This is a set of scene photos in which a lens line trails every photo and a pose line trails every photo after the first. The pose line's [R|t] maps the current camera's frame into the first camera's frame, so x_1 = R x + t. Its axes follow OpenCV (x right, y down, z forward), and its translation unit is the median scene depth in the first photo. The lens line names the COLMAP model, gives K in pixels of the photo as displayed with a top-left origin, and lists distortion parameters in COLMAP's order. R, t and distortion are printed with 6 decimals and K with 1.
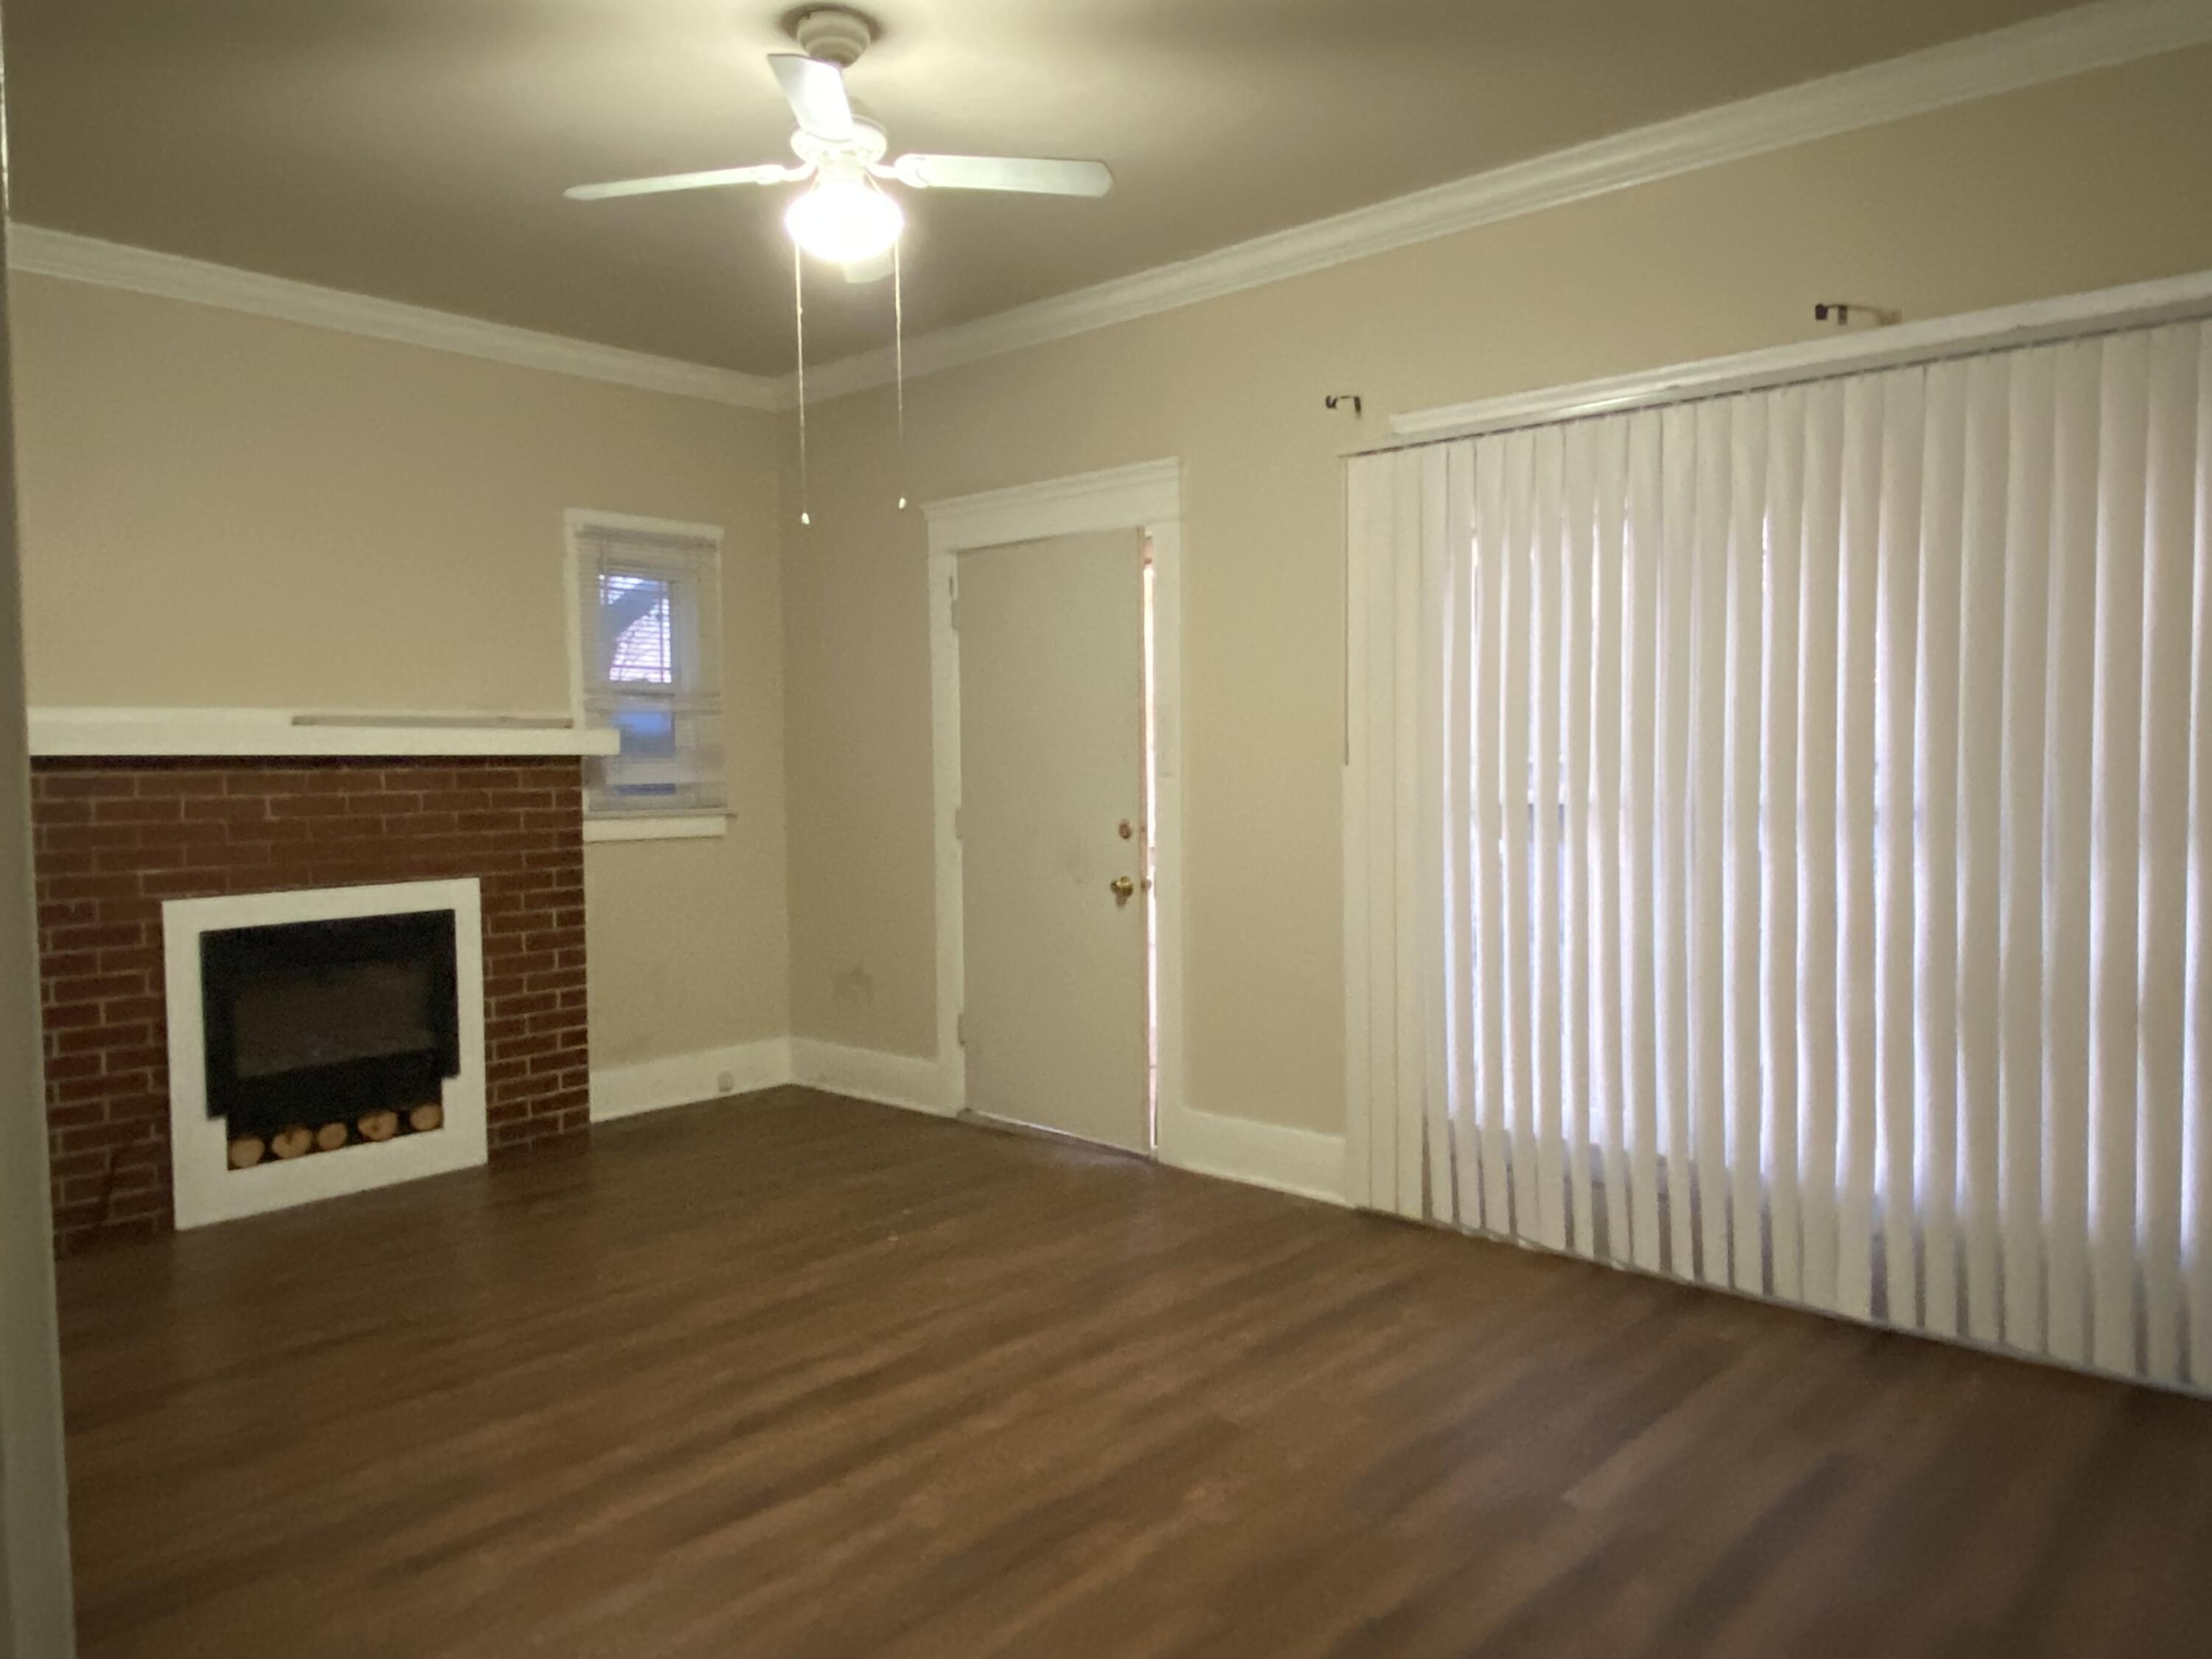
lens RADIAL K [[1543.9, 0, 1112.5], [0, 1543.9, 824.9], [0, 0, 1]] dist [0.046239, -0.021603]
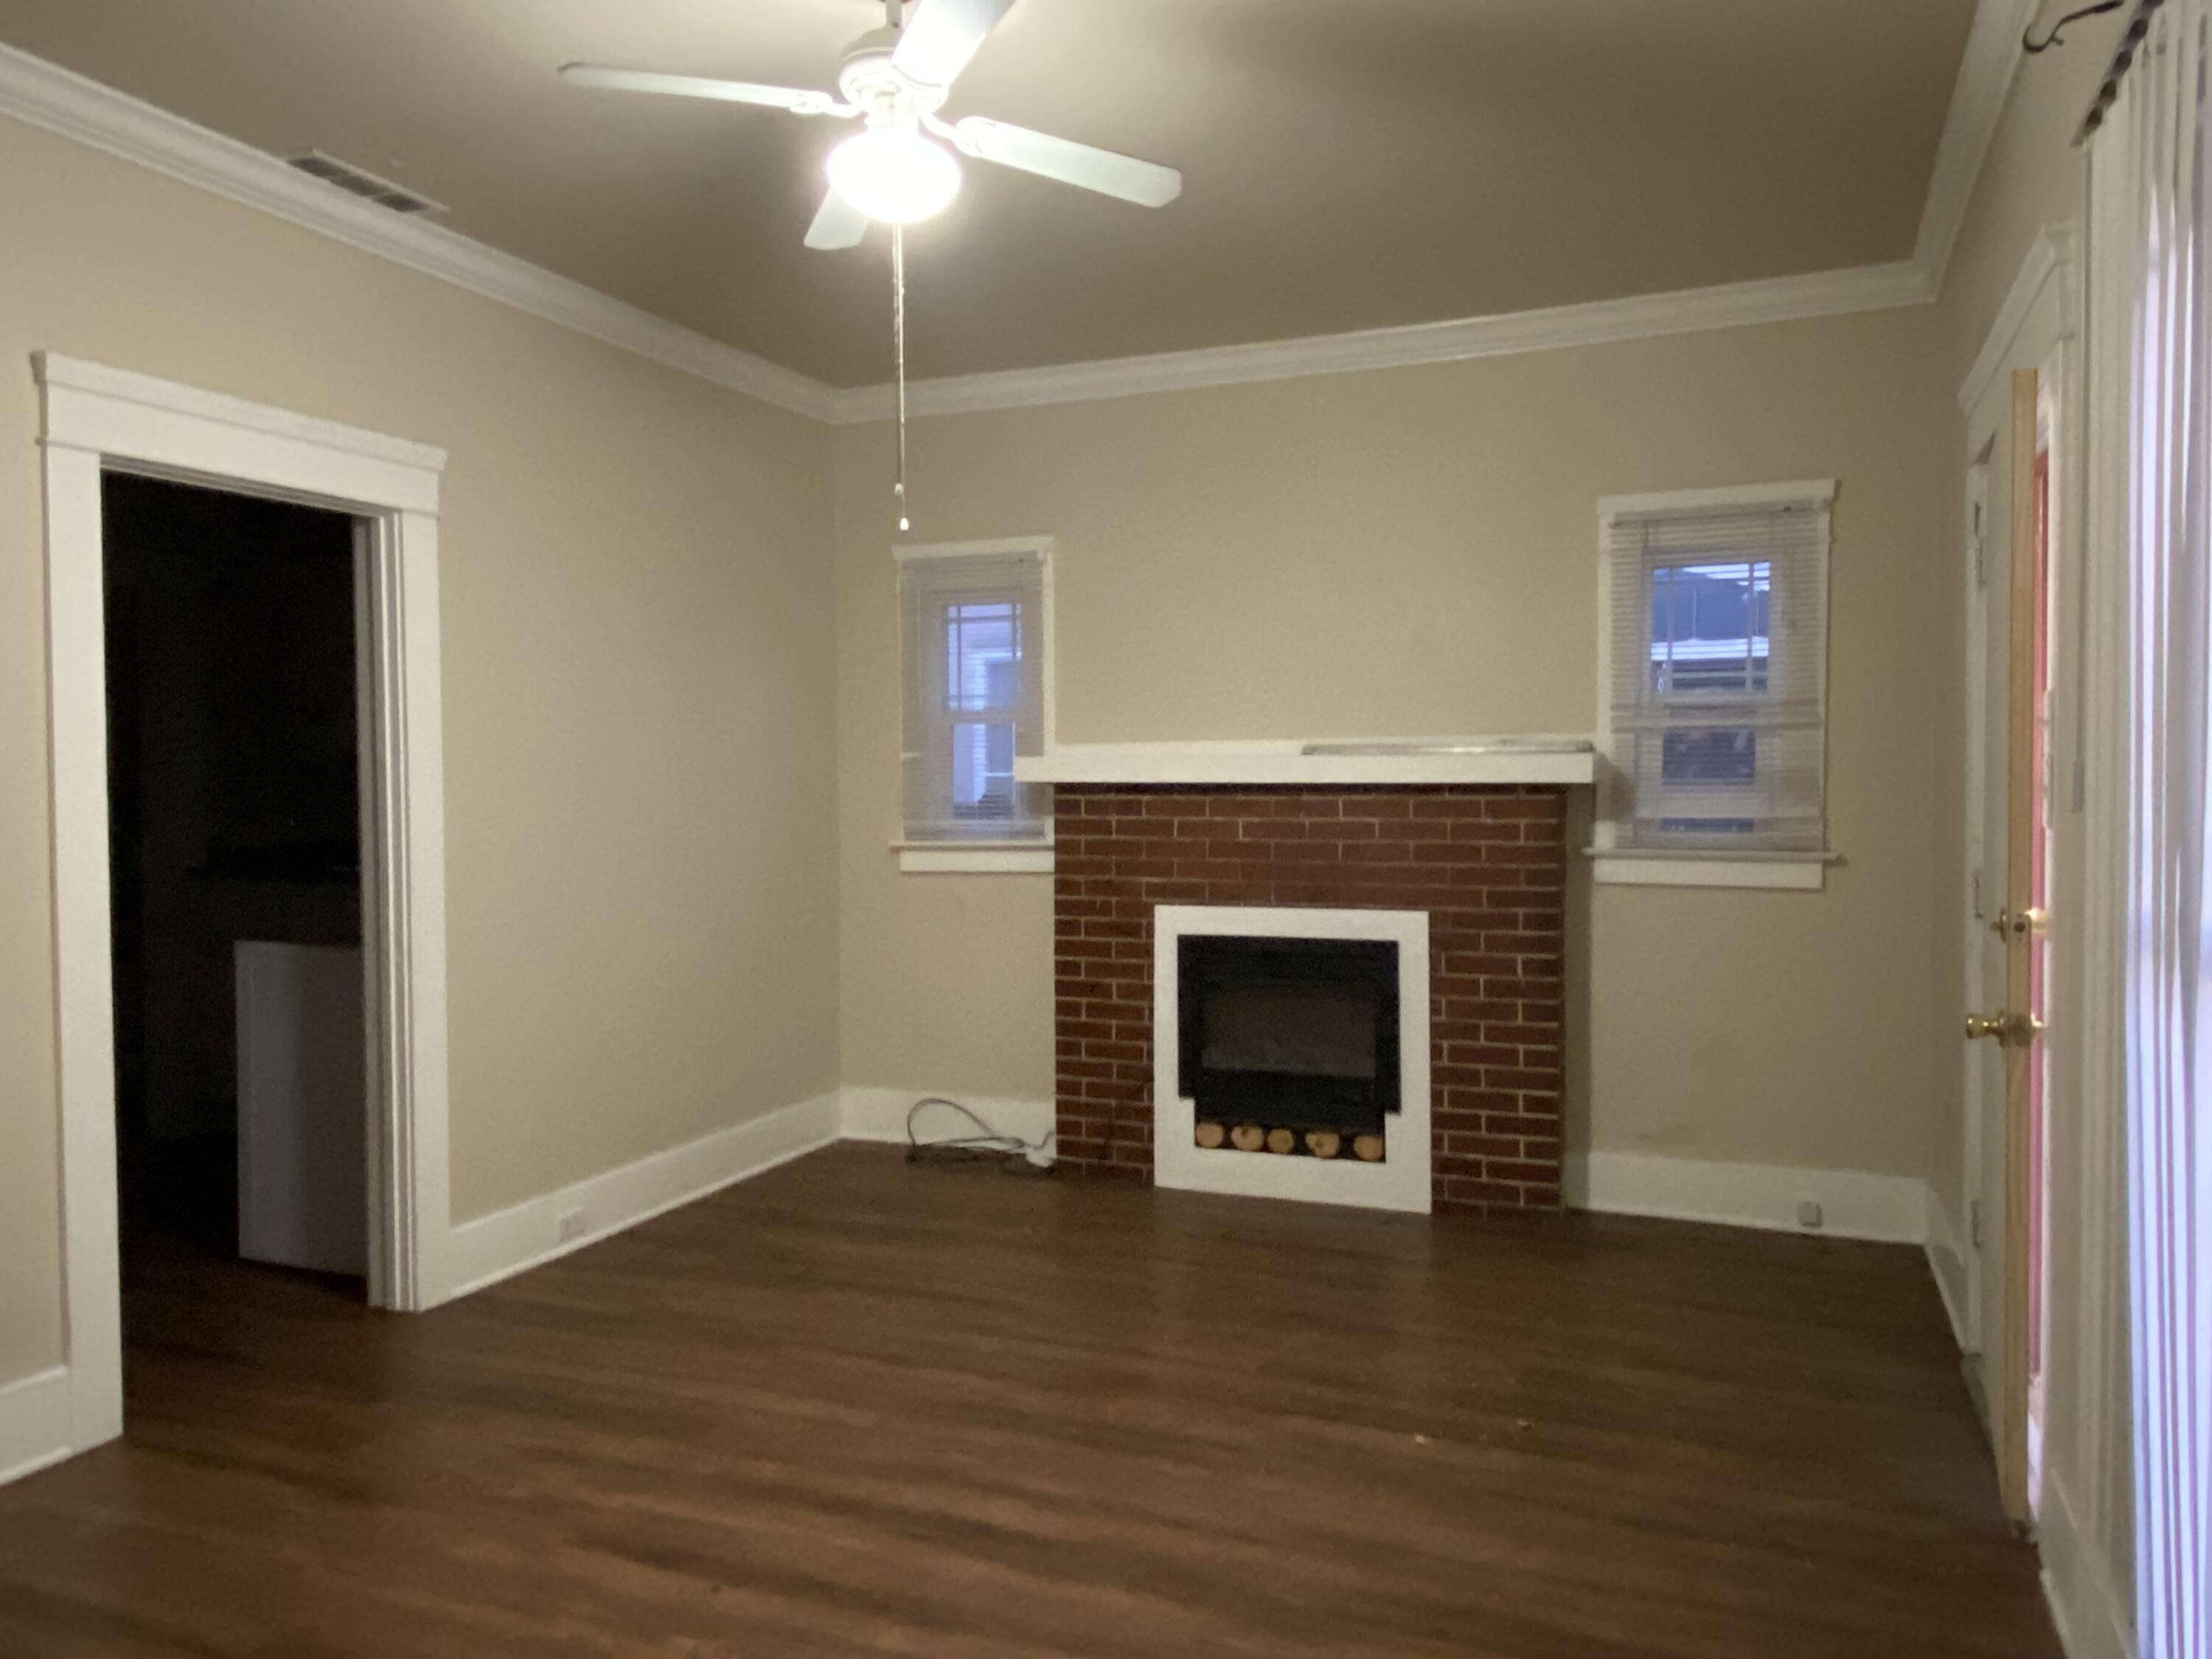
lens RADIAL K [[1543.9, 0, 1113.7], [0, 1543.9, 831.5], [0, 0, 1]] dist [0.046239, -0.021603]
pose [[0.333288, 0.037673, -0.942072, 0.438123], [-0.043278, 0.998759, 0.024629, -0.031300], [0.941831, 0.032563, 0.334505, 0.525828]]
